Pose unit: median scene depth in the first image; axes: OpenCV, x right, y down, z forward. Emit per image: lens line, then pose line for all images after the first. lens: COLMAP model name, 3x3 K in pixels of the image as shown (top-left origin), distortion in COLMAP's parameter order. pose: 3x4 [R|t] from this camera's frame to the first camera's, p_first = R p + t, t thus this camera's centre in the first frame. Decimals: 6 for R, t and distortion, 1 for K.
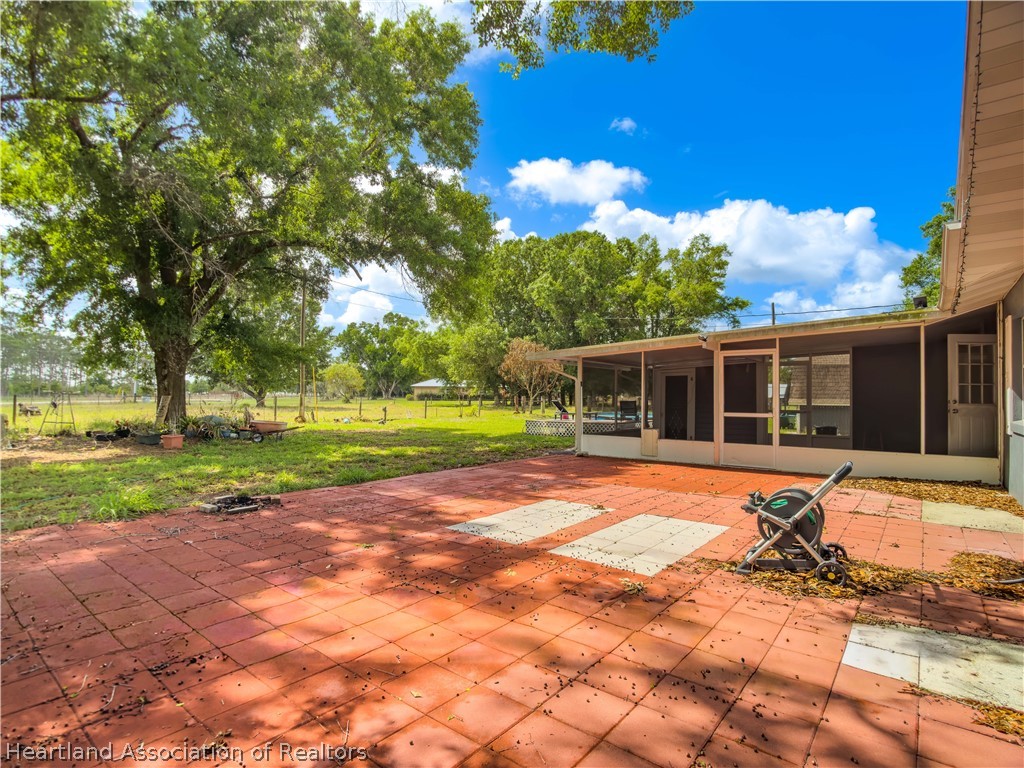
lens RADIAL K [[524.7, 0, 501.9], [0, 524.7, 387.8], [0, 0, 1]] dist [-0.018344, -0.008678]
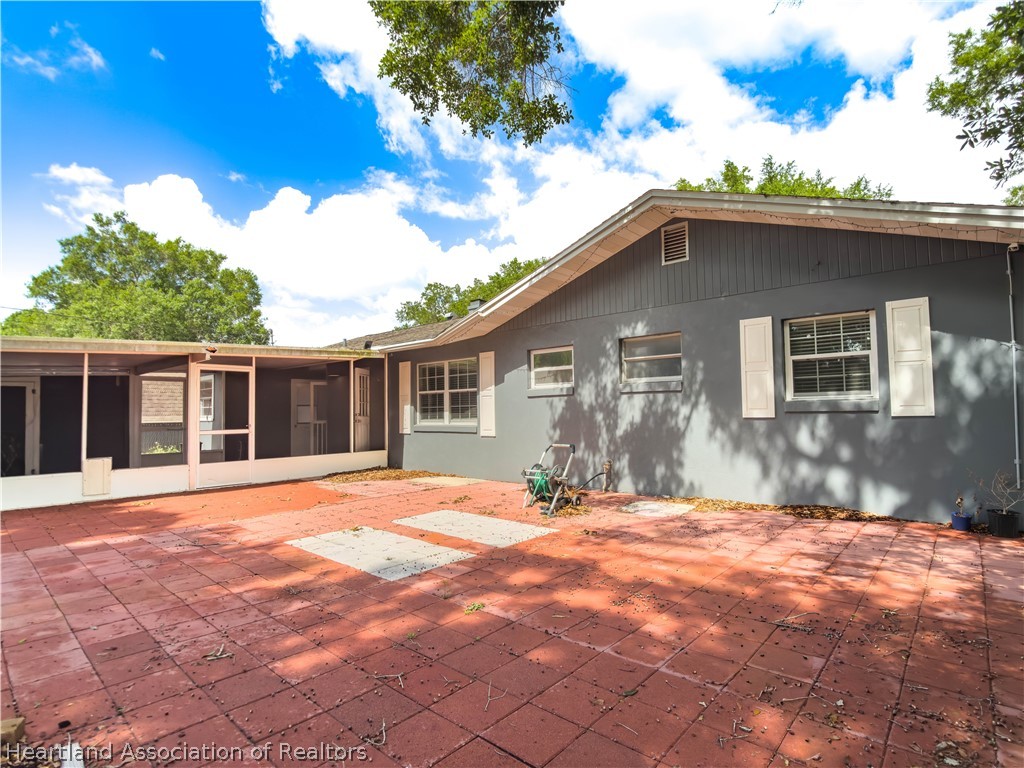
lens RADIAL K [[524.7, 0, 501.9], [0, 524.7, 387.8], [0, 0, 1]] dist [-0.018344, -0.008678]
pose [[0.041841, 0.037489, 0.998421, -0.476530], [-0.004863, 0.999292, -0.037318, 0.003334], [-0.999112, -0.003294, 0.041993, 0.440724]]
